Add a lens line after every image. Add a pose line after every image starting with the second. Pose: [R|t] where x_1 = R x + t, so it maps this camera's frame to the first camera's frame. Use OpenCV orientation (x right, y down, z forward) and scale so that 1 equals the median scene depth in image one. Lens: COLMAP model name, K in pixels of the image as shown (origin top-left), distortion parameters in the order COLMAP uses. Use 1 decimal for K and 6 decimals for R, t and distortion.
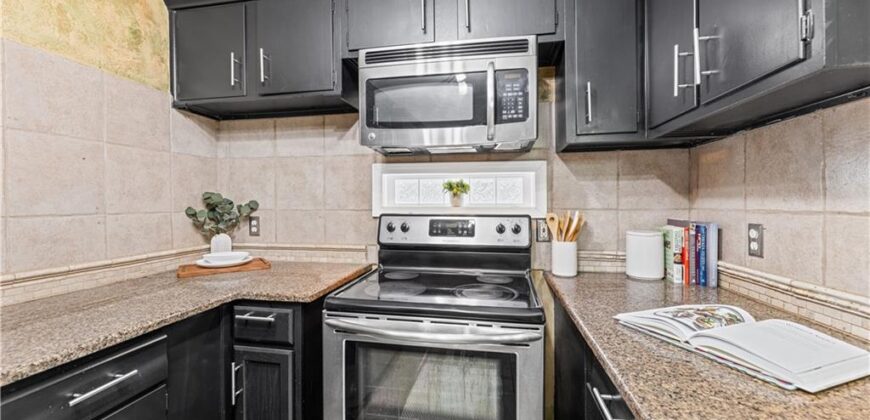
lens RADIAL K [[352.9, 0, 433.6], [0, 352.9, 206.1], [0, 0, 1]] dist [0.000438, 0.000984]
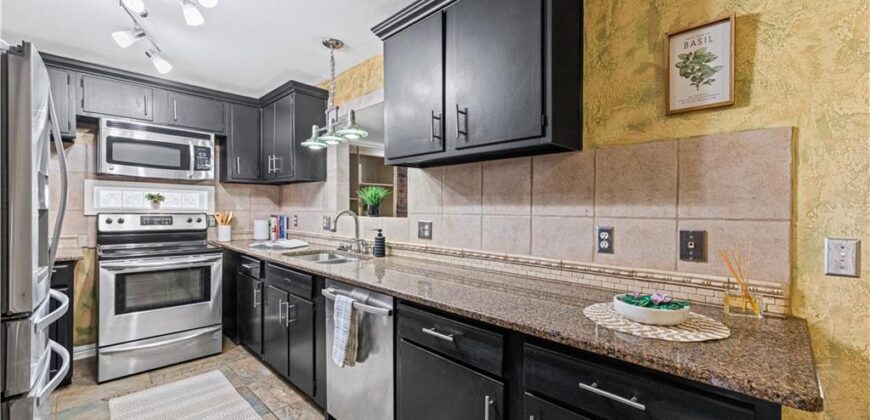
lens RADIAL K [[352.9, 0, 434.2], [0, 352.9, 213.3], [0, 0, 1]] dist [0.000438, 0.000984]
pose [[0.571123, 0.000593, 0.820864, -0.639515], [-0.004143, 0.999989, 0.002160, 0.016202], [-0.820854, -0.004635, 0.571119, -1.220474]]
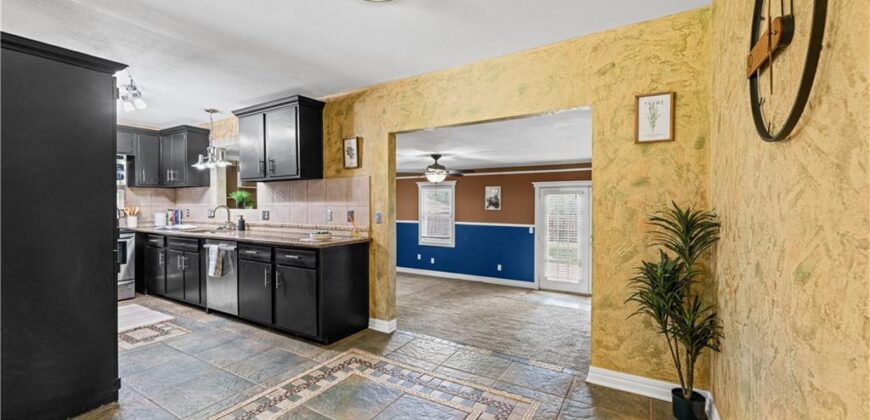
lens RADIAL K [[352.9, 0, 431.1], [0, 352.9, 207.9], [0, 0, 1]] dist [0.000438, 0.000984]
pose [[0.367730, -0.000466, 0.929933, -1.498925], [0.005214, 0.999985, -0.001561, 0.041584], [-0.929918, 0.005423, 0.367727, -2.492804]]
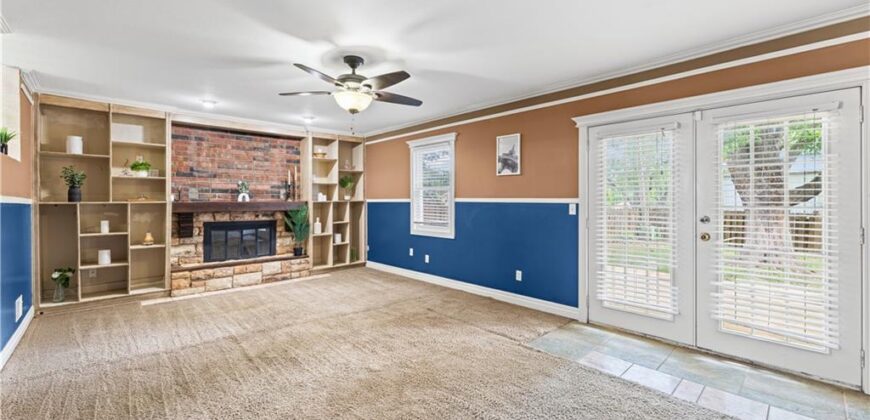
lens RADIAL K [[352.9, 0, 433.8], [0, 352.9, 200.6], [0, 0, 1]] dist [0.000438, 0.000984]
pose [[0.600120, 0.010227, 0.799844, 0.489084], [0.002150, 0.999894, -0.014398, 0.279707], [-0.799907, 0.010360, 0.600035, -2.689312]]
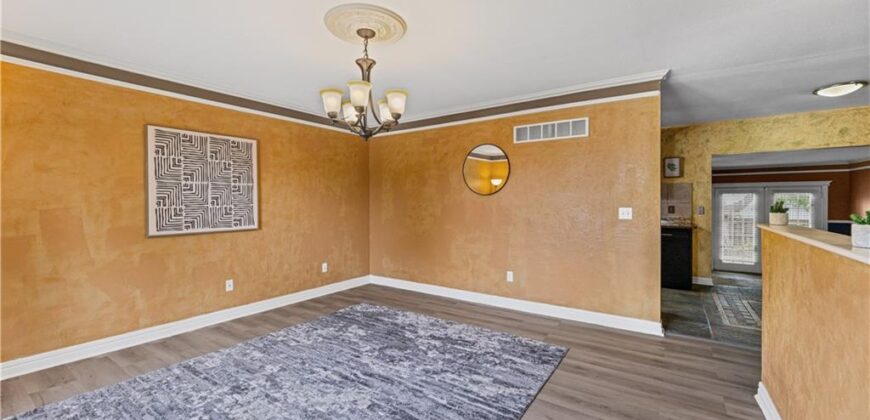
lens RADIAL K [[352.9, 0, 435.1], [0, 352.9, 203.2], [0, 0, 1]] dist [0.000438, 0.000984]
pose [[0.419865, 0.005316, 0.907571, -3.509743], [0.005486, 0.999950, -0.008395, 0.044034], [-0.907570, 0.008504, 0.419814, -0.639775]]
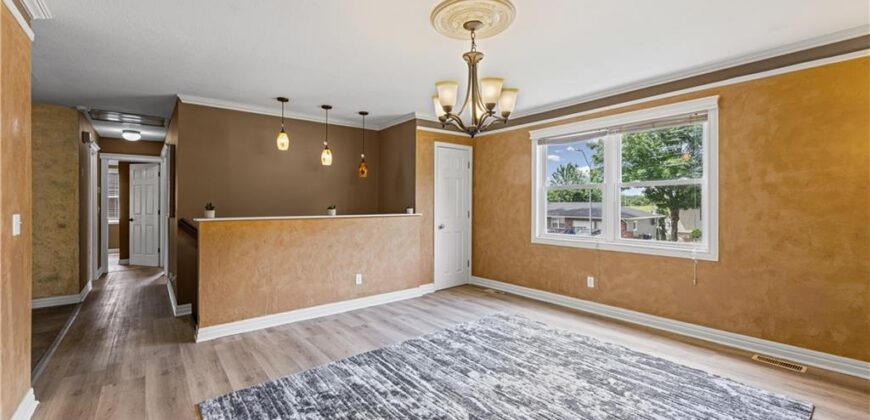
lens RADIAL K [[352.9, 0, 430.3], [0, 352.9, 206.2], [0, 0, 1]] dist [0.000438, 0.000984]
pose [[-0.669171, 0.019953, -0.742841, -1.262082], [0.002748, 0.999699, 0.024376, 0.008535], [0.743104, 0.014270, -0.669024, 0.971690]]
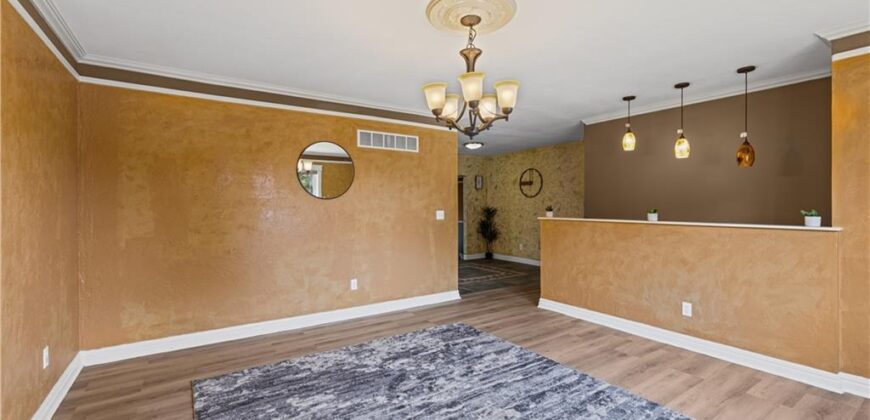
lens RADIAL K [[368.3, 0, 434.7], [0, 368.3, 206.8], [0, 0, 1]] dist [-0.001633, 0.000211]
pose [[-0.691801, 0.010347, 0.722014, -3.214148], [0.017602, 0.999842, 0.002537, 0.020987], [-0.721874, 0.014464, -0.691873, 1.201932]]
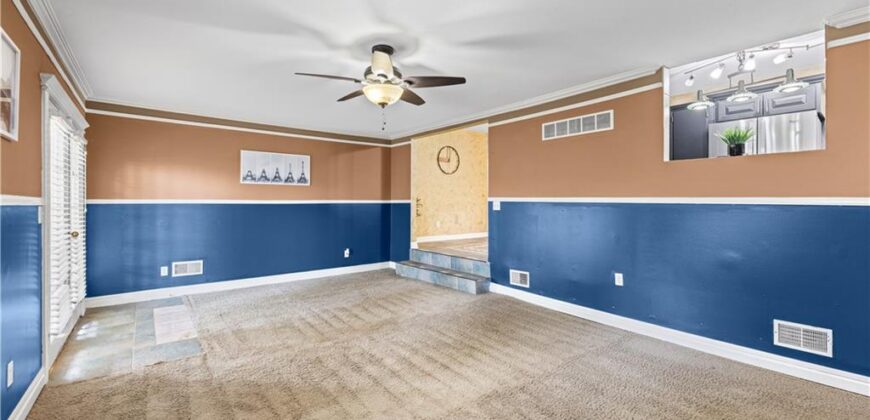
lens RADIAL K [[352.9, 0, 428.9], [0, 352.9, 203.8], [0, 0, 1]] dist [0.000438, 0.000984]
pose [[-0.662145, 0.012433, -0.749273, 2.776907], [-0.000478, 0.999855, 0.017013, 0.235079], [0.749376, 0.011624, -0.662043, -0.021654]]
